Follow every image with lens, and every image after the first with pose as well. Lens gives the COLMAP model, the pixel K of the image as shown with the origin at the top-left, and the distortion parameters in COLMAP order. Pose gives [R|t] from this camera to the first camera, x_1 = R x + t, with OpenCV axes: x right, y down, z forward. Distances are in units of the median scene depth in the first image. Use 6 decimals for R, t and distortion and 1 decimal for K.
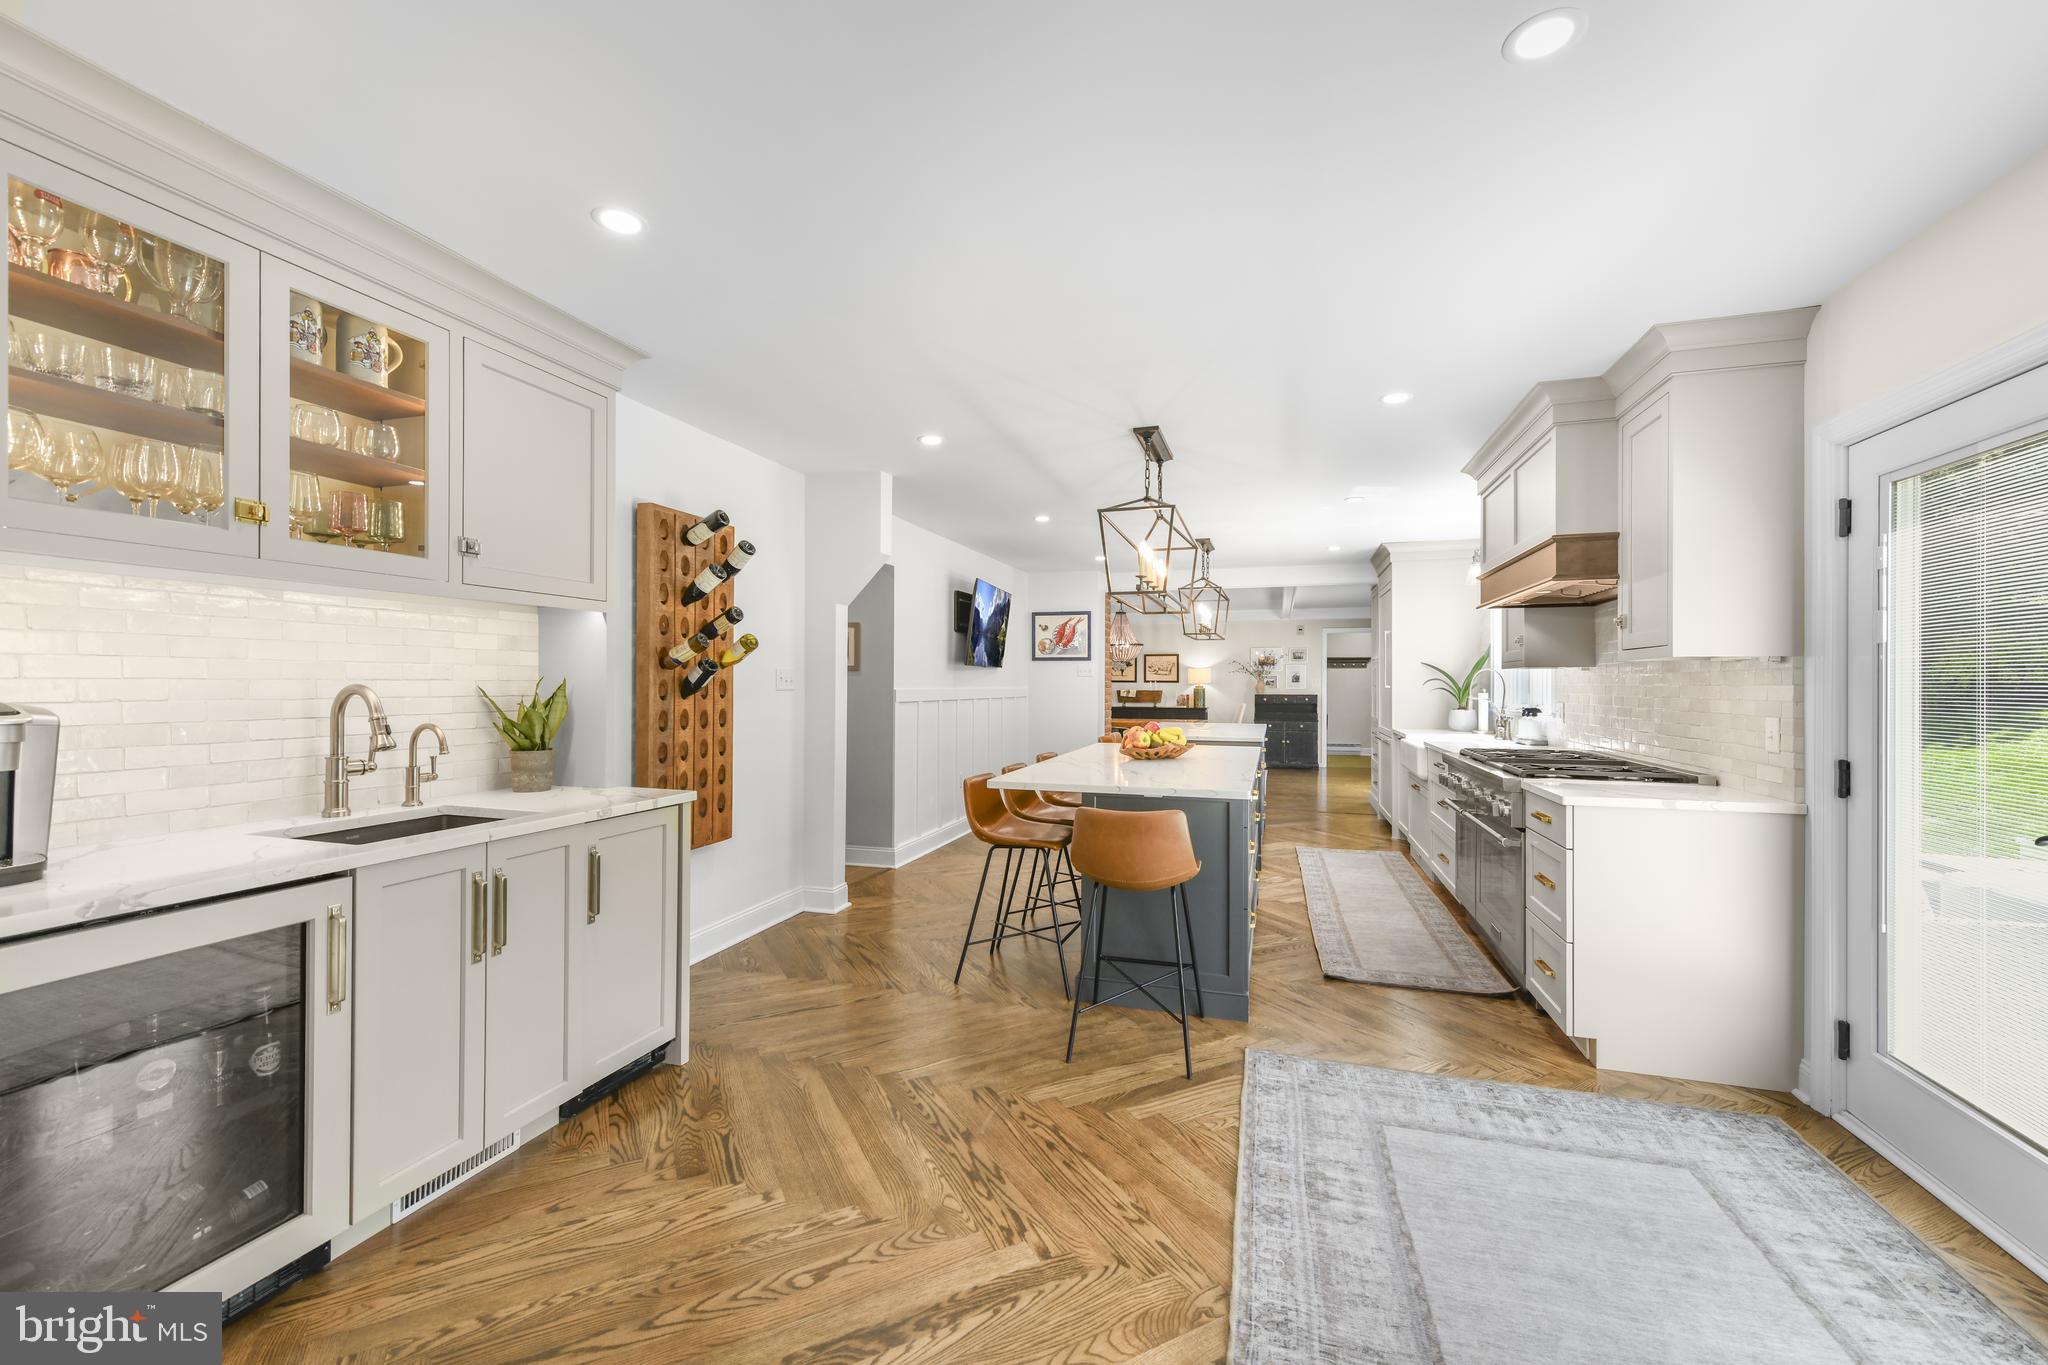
lens RADIAL K [[810.0, 0, 1022.5], [0, 810.0, 683.4], [0, 0, 1]] dist [0.003032, 0.000117]
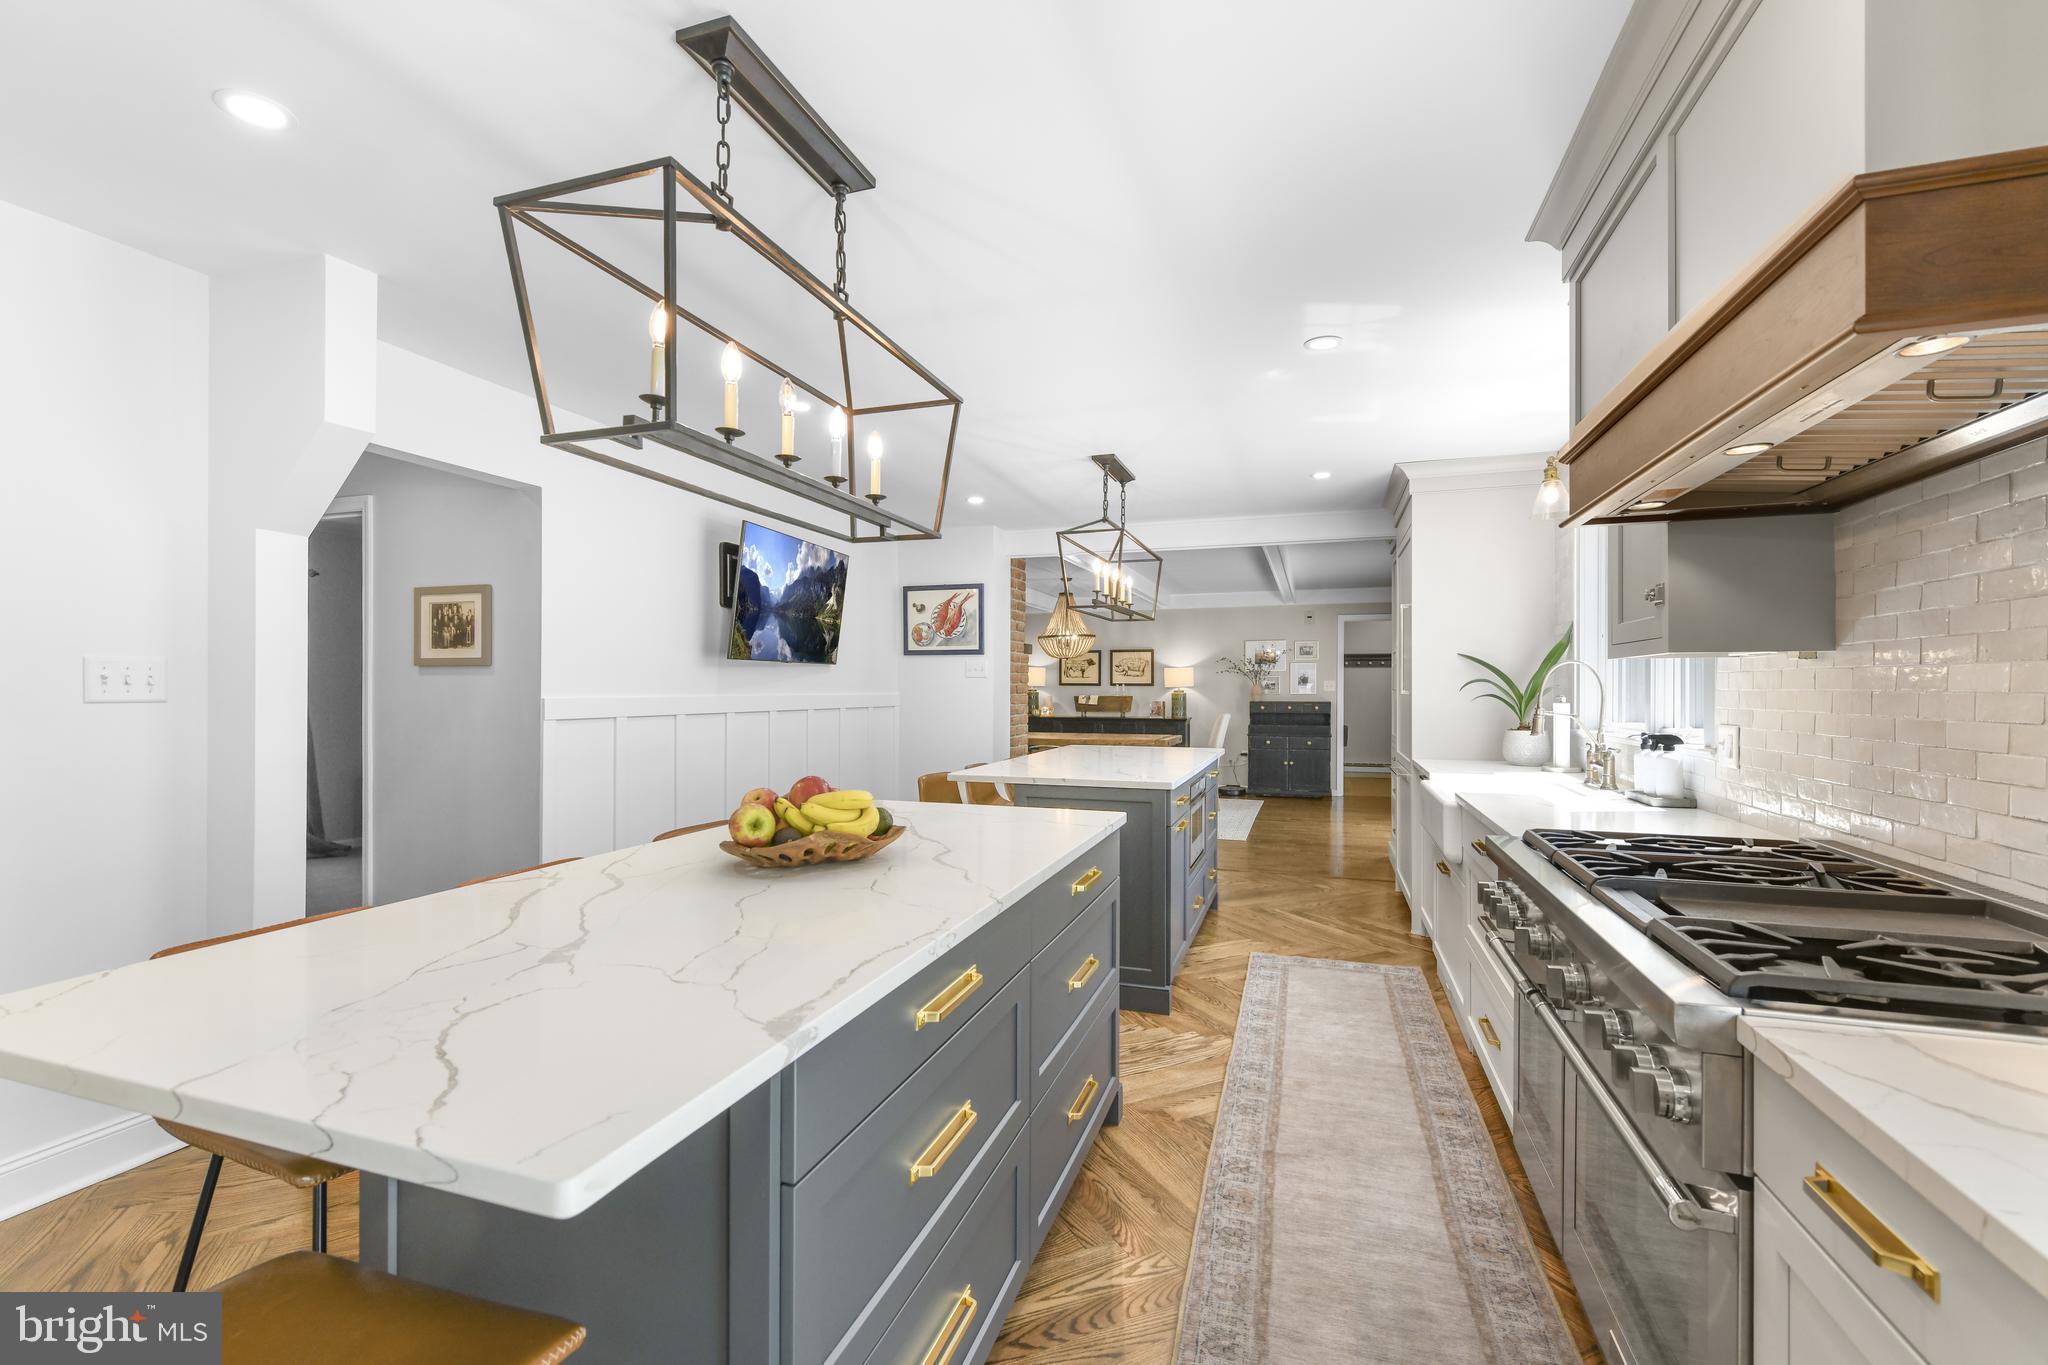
lens RADIAL K [[865.5, 0, 1026.8], [0, 865.5, 687.0], [0, 0, 1]] dist [0.003044, 0.000358]
pose [[0.999775, -0.000490, -0.021221, 0.144360], [0.000491, 1.000000, 0.000039, -0.000285], [0.021221, -0.000049, 0.999775, 0.270693]]
